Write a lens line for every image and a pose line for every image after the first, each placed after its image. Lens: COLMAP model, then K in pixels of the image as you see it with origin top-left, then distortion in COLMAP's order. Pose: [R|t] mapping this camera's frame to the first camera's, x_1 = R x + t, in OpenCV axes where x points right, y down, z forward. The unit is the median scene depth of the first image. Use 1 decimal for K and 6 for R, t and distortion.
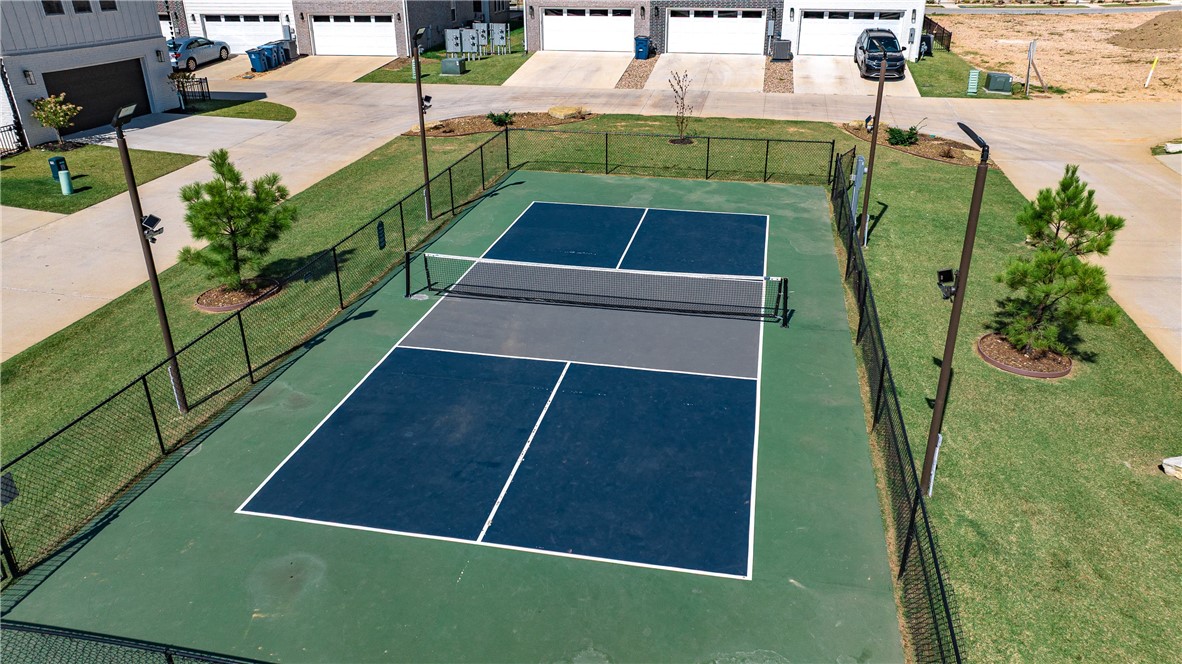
lens RADIAL K [[835.2, 0, 591.0], [0, 835.2, 332.0], [0, 0, 1]] dist [0.005392, -0.002103]
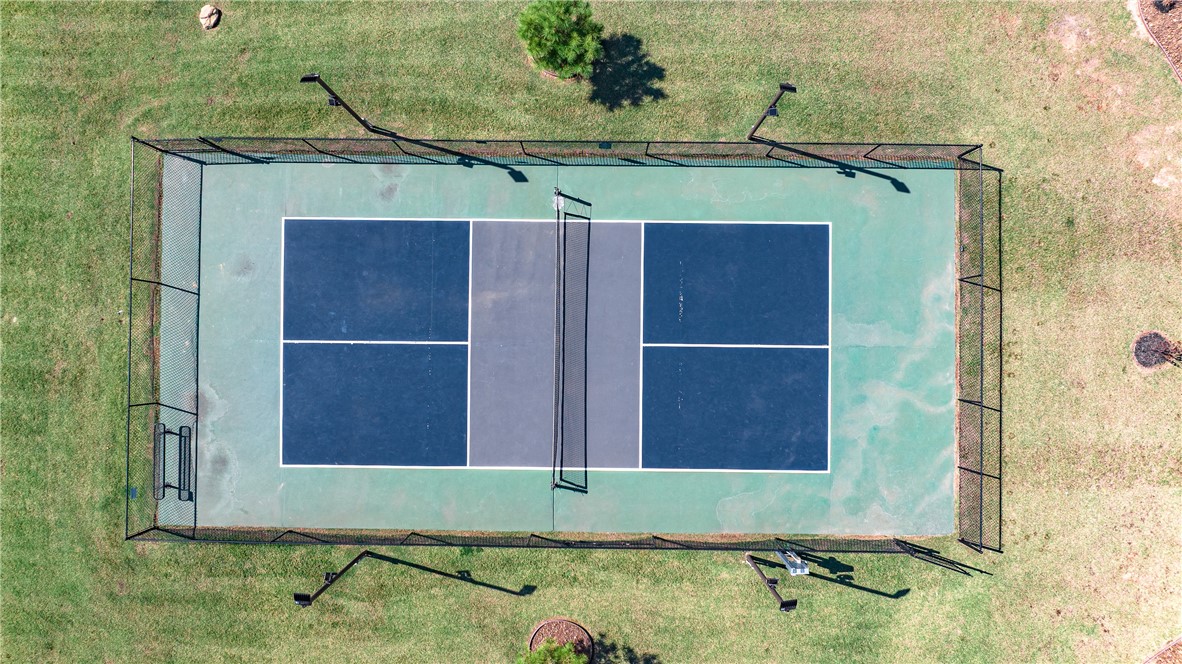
lens RADIAL K [[835.2, 0, 591.0], [0, 835.2, 332.0], [0, 0, 1]] dist [0.005392, -0.002103]
pose [[0.194532, 0.980365, -0.032282, 0.024270], [-0.411247, 0.111393, 0.904692, -0.748887], [0.890524, -0.162716, 0.424841, 0.297467]]
